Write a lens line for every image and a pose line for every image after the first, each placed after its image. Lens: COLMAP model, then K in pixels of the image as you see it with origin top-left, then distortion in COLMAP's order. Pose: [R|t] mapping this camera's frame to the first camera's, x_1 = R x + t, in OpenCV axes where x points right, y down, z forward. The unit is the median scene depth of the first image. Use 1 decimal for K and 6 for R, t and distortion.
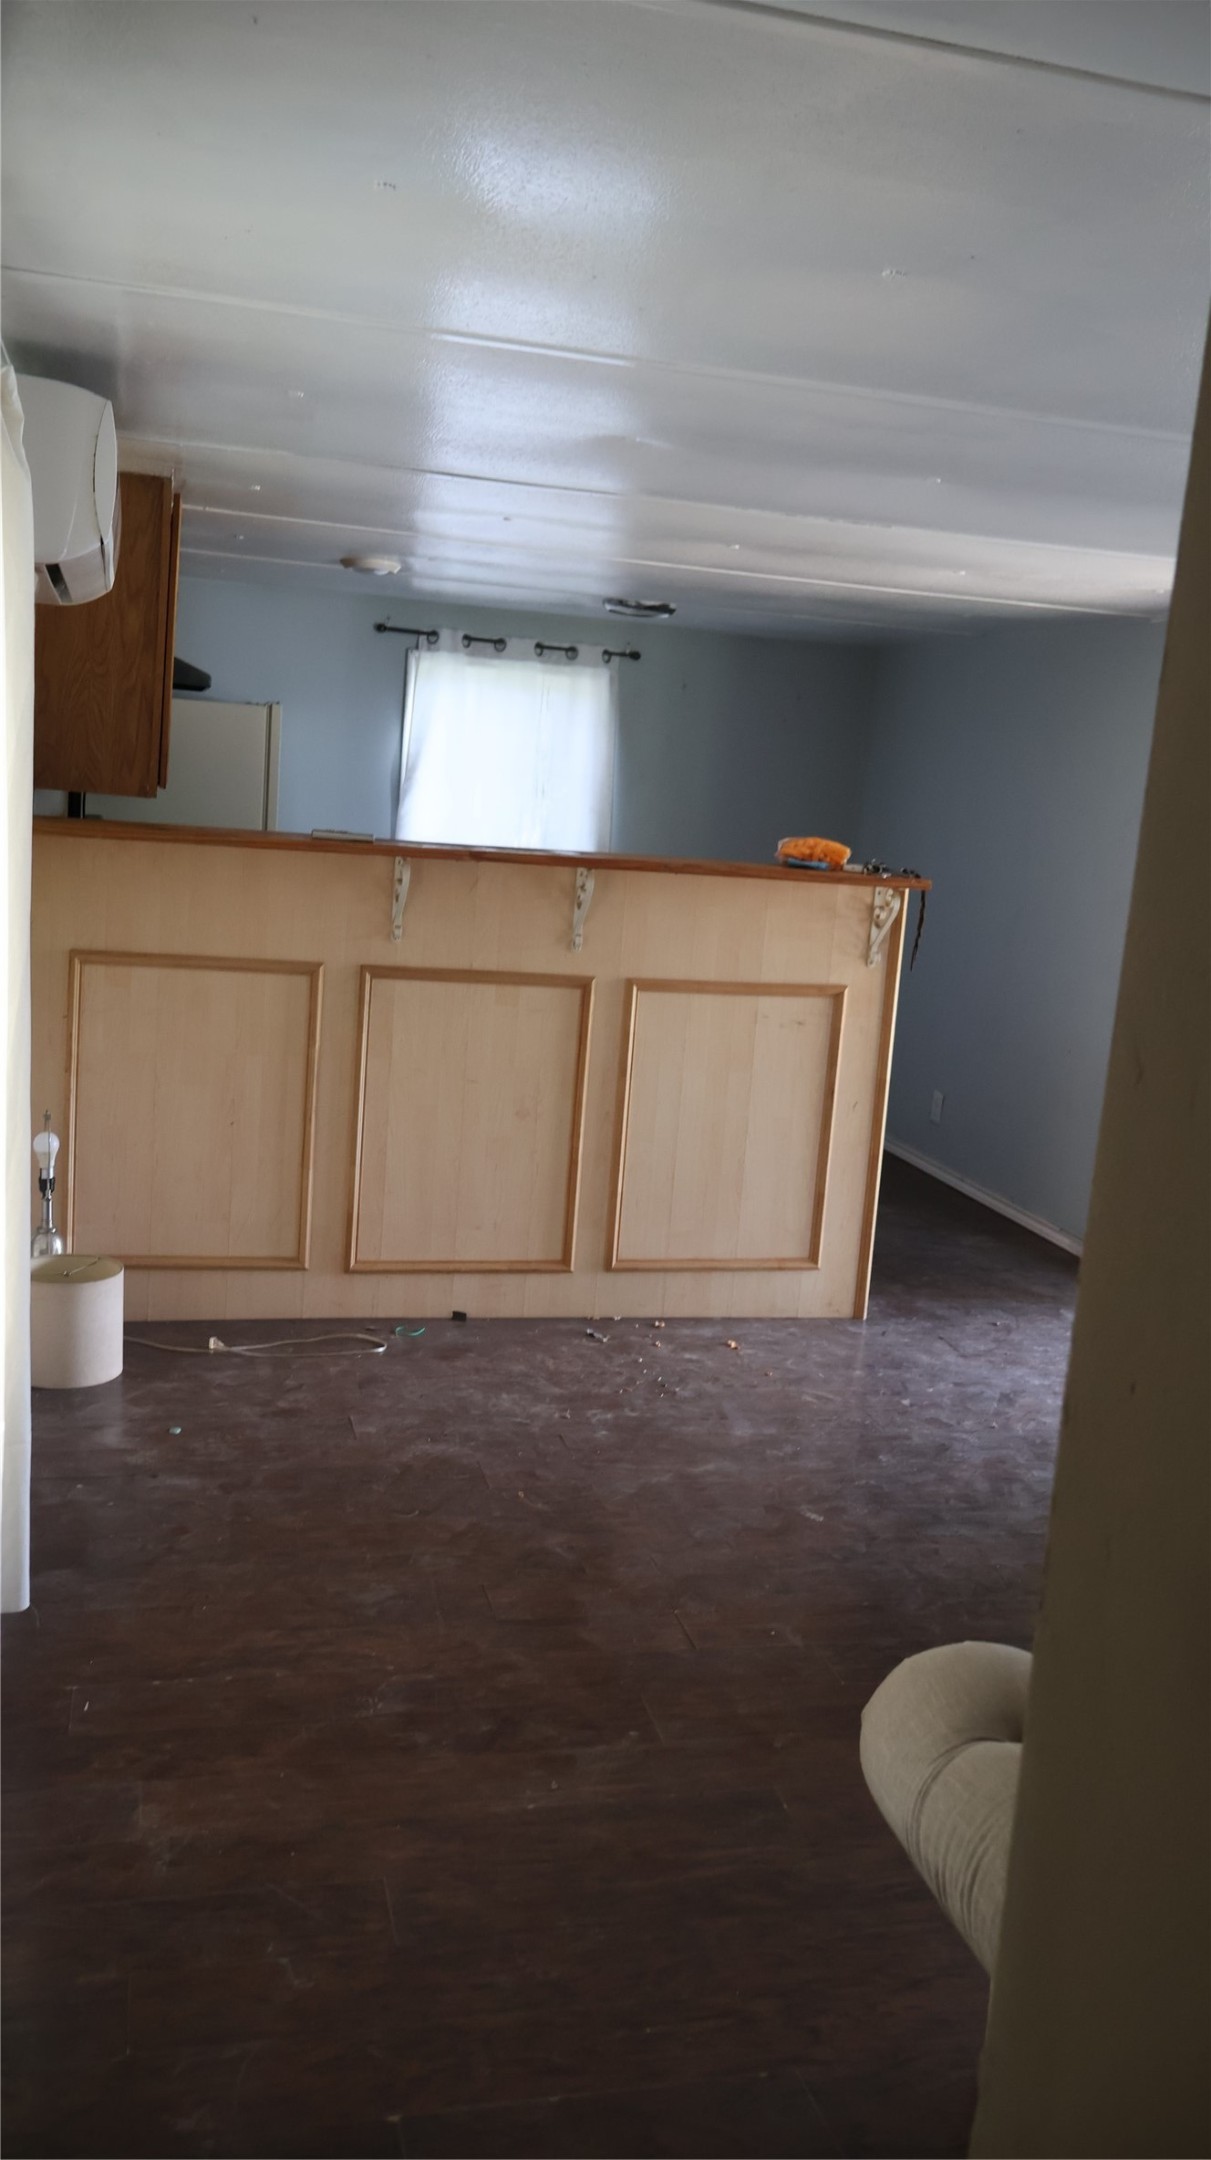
lens RADIAL K [[1821.2, 0, 597.5], [0, 1821.2, 1071.5], [0, 0, 1]] dist [0.004002, -0.001658]
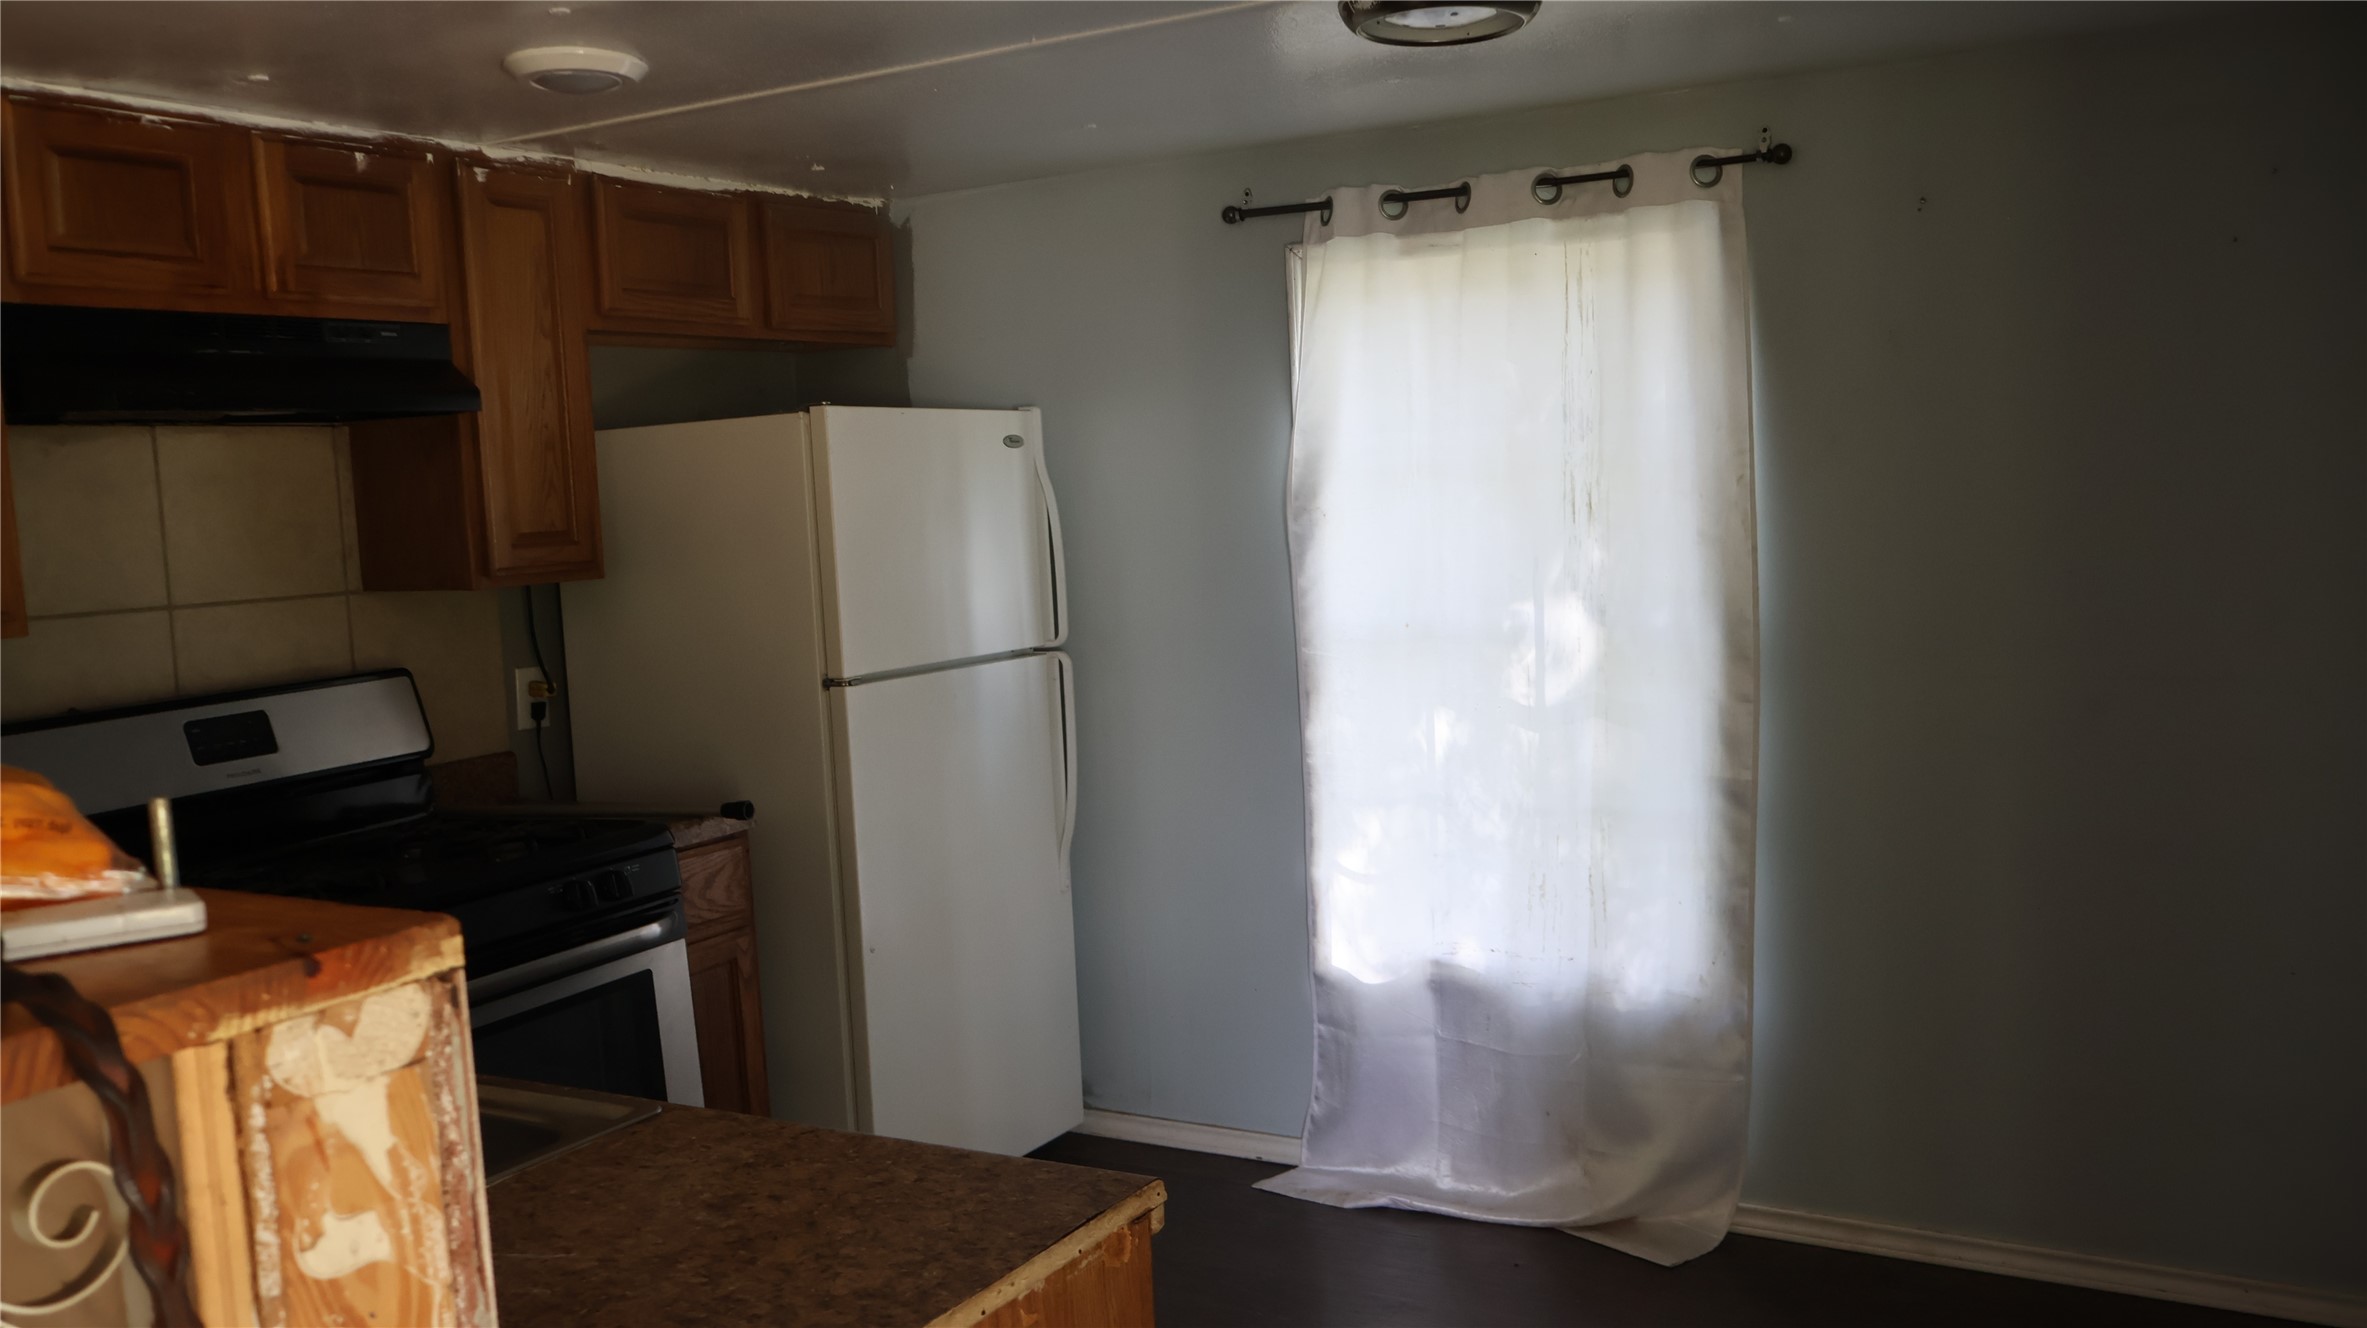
lens RADIAL K [[1995.7, 0, 1192.5], [0, 1995.7, 663.2], [0, 0, 1]] dist [0.004002, -0.001658]
pose [[0.712960, -0.047086, -0.699622, 0.386240], [-0.007703, 0.997157, -0.074960, -0.131693], [0.701163, 0.058833, 0.710570, 0.981667]]
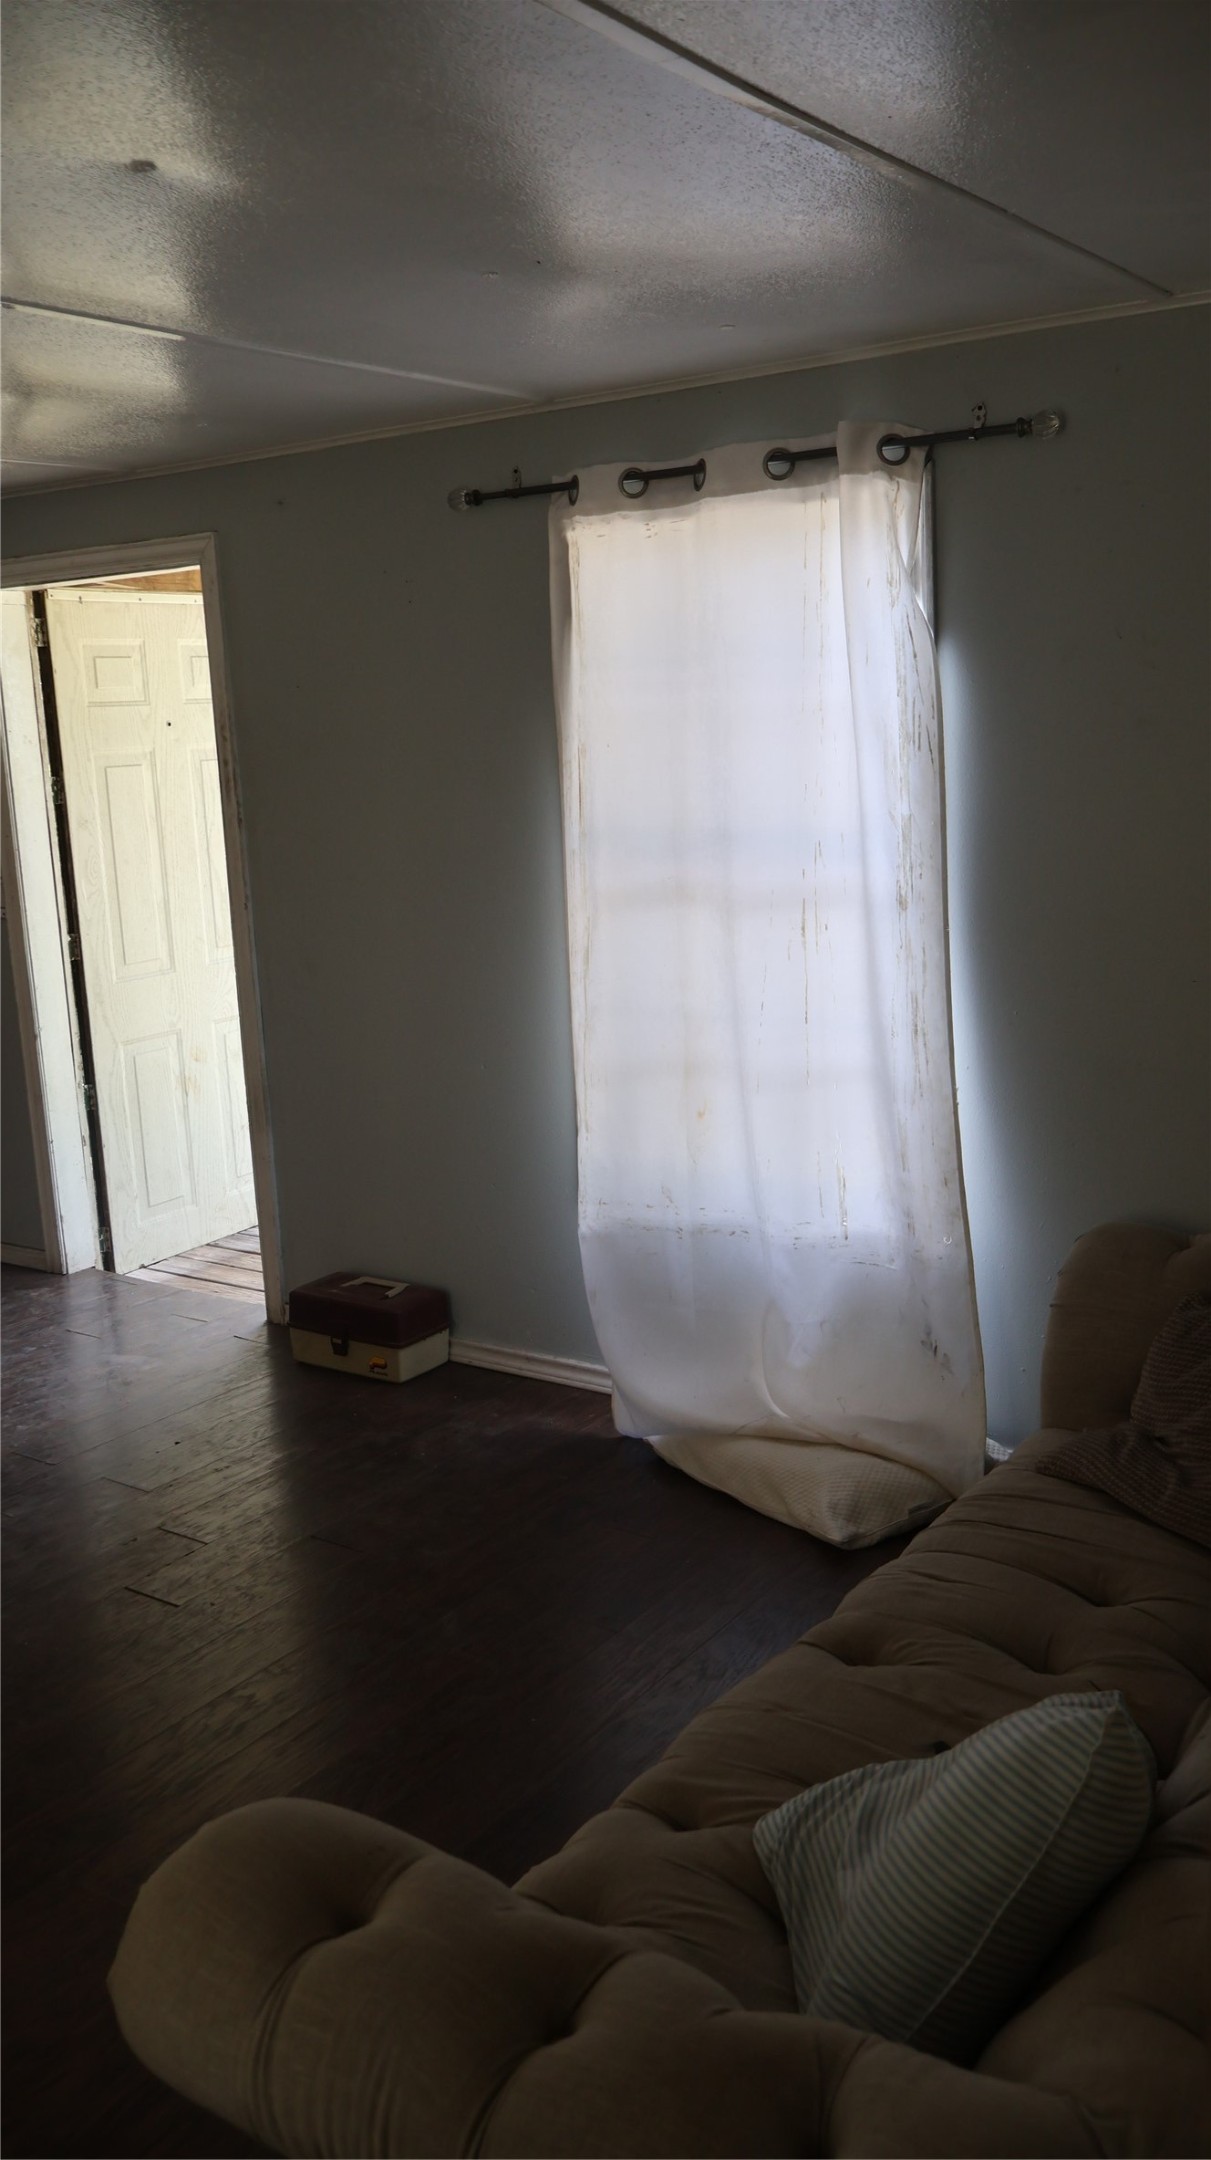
lens RADIAL K [[1821.2, 0, 623.2], [0, 1821.2, 1068.3], [0, 0, 1]] dist [0.004002, -0.001658]
pose [[0.739059, -0.240372, 0.629296, -0.034546], [0.213003, 0.969628, 0.120213, -0.024115], [-0.639079, 0.045197, 0.767812, 0.119525]]
